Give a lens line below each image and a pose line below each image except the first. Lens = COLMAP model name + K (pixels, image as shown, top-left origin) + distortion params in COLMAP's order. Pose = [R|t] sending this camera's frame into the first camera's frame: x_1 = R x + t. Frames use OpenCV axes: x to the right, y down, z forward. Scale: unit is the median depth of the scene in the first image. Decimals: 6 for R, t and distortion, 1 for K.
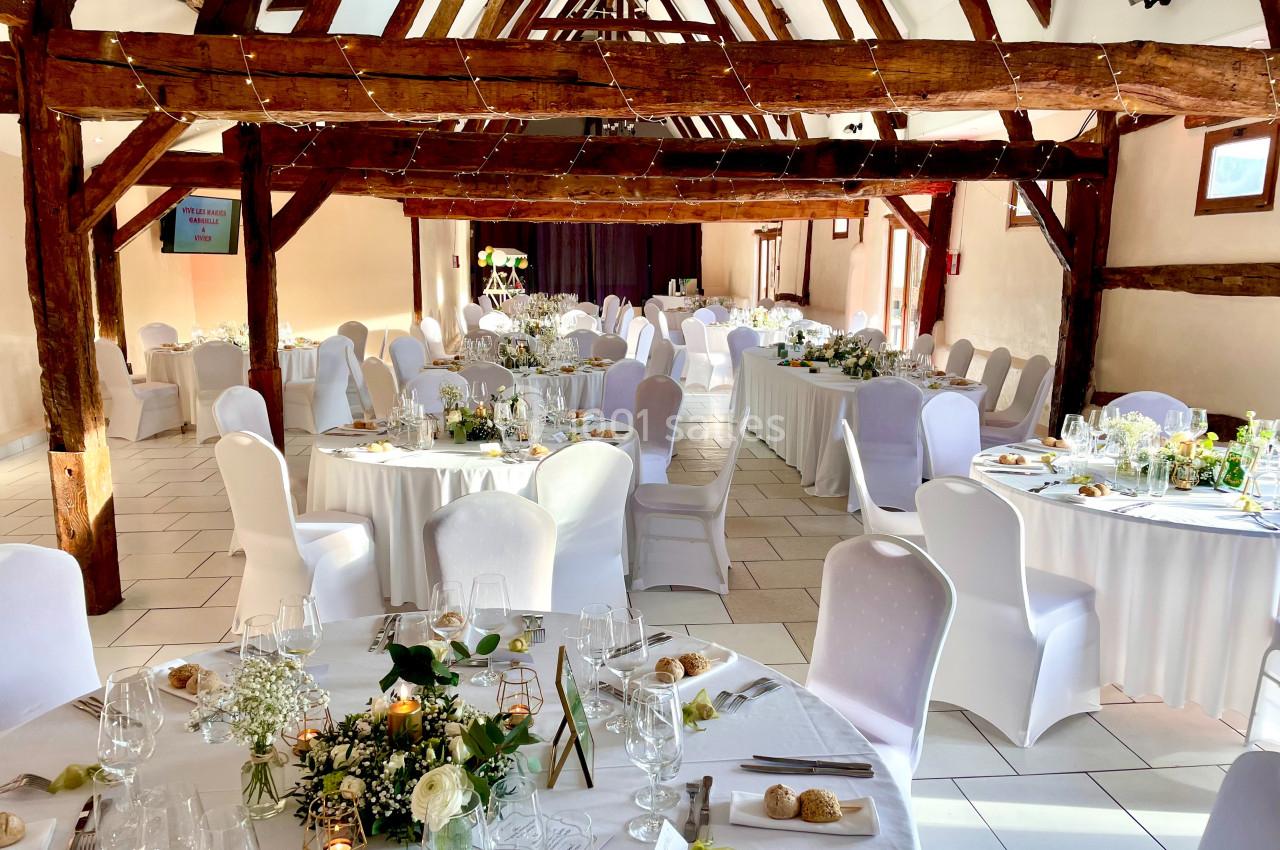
lens RADIAL K [[983.7, 0, 640.0], [0, 983.7, 425.0], [0, 0, 1]] dist [0.091893, -0.120984]
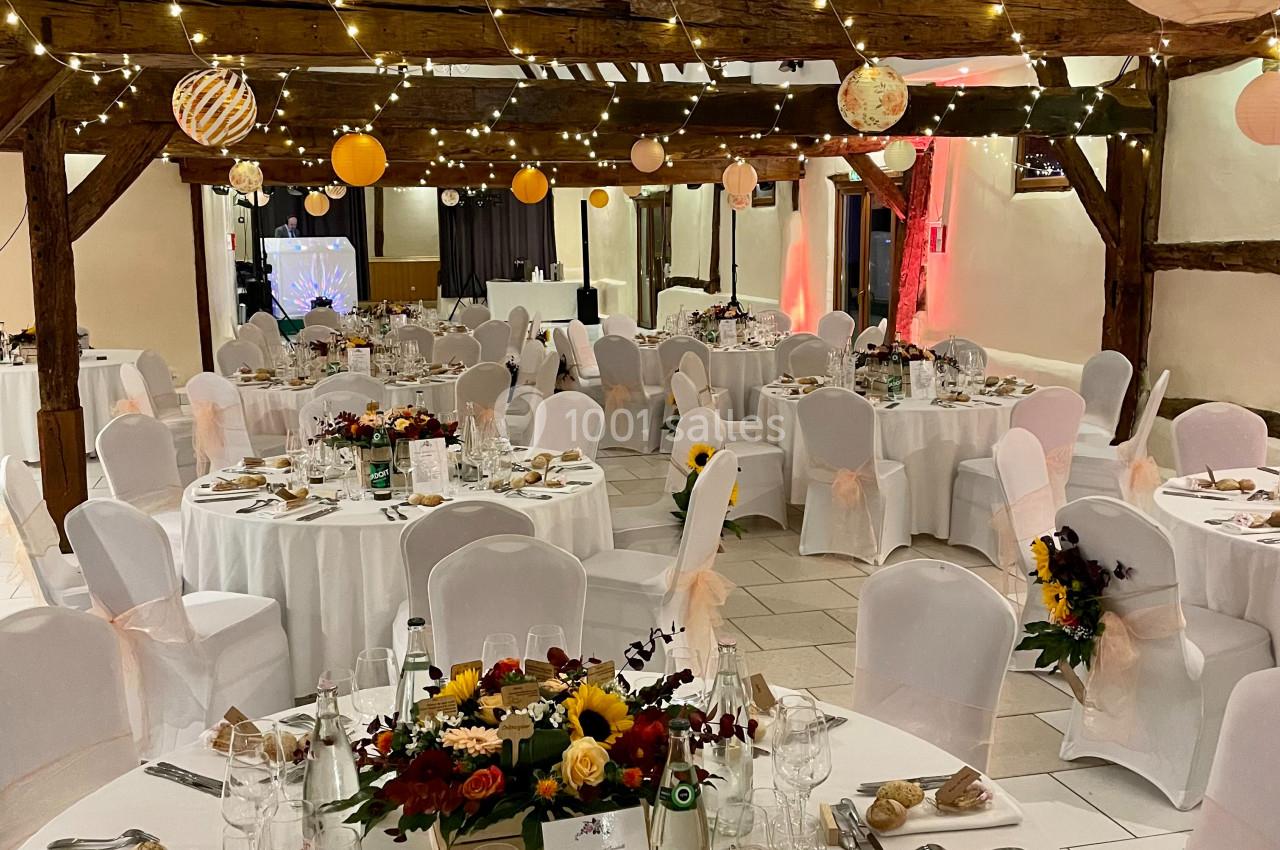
lens RADIAL K [[1314.7, 0, 649.2], [0, 1314.7, 410.0], [0, 0, 1]] dist [0.093189, -0.139384]
pose [[0.985104, -0.038359, 0.167626, -0.214056], [0.043237, 0.998738, -0.025545, -0.025459], [-0.166435, 0.032412, 0.985520, 0.032428]]
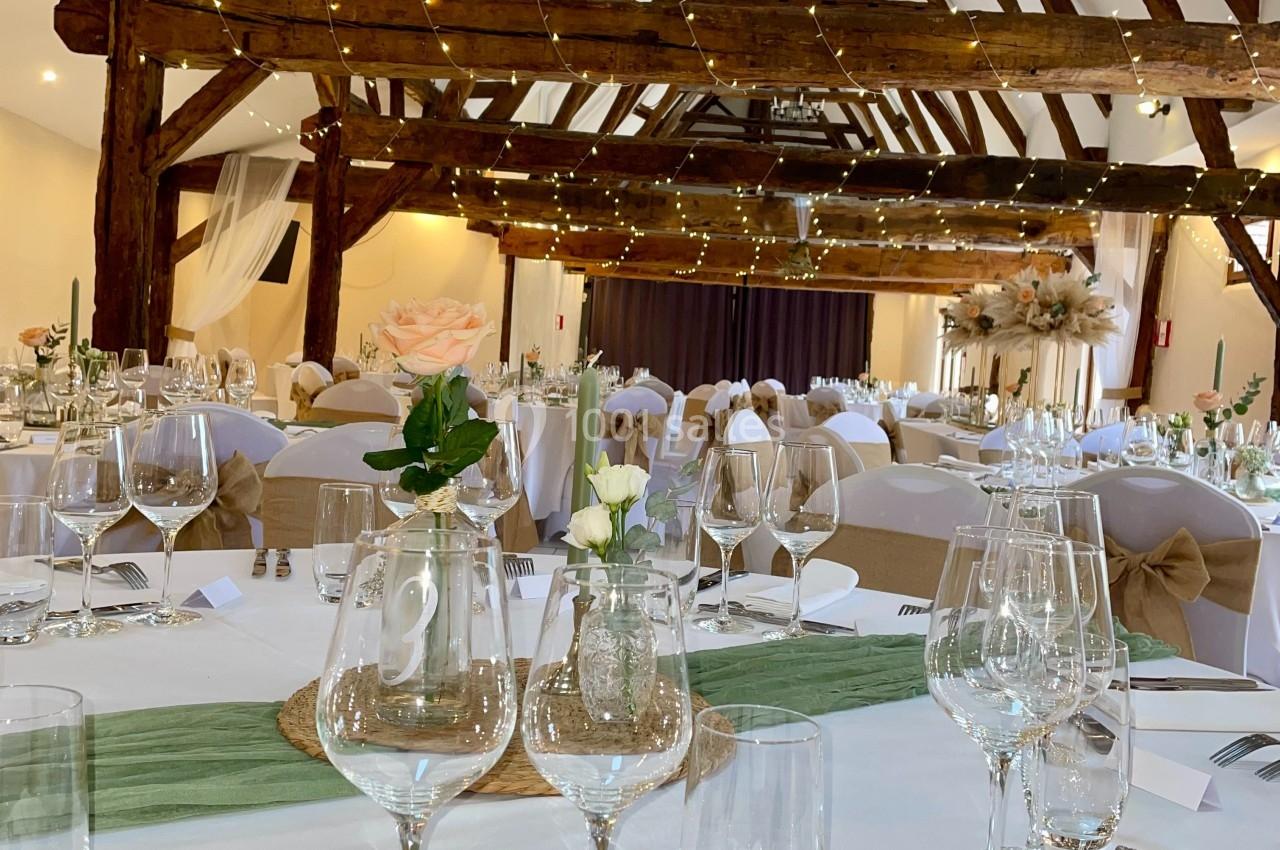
lens RADIAL K [[1314.7, 0, 649.2], [0, 1314.7, 410.0], [0, 0, 1]] dist [0.093189, -0.139384]
pose [[0.990460, 0.063550, -0.122274, 0.102862], [-0.079323, 0.988494, -0.128795, 0.163304], [0.112682, 0.137265, 0.984104, -0.203451]]
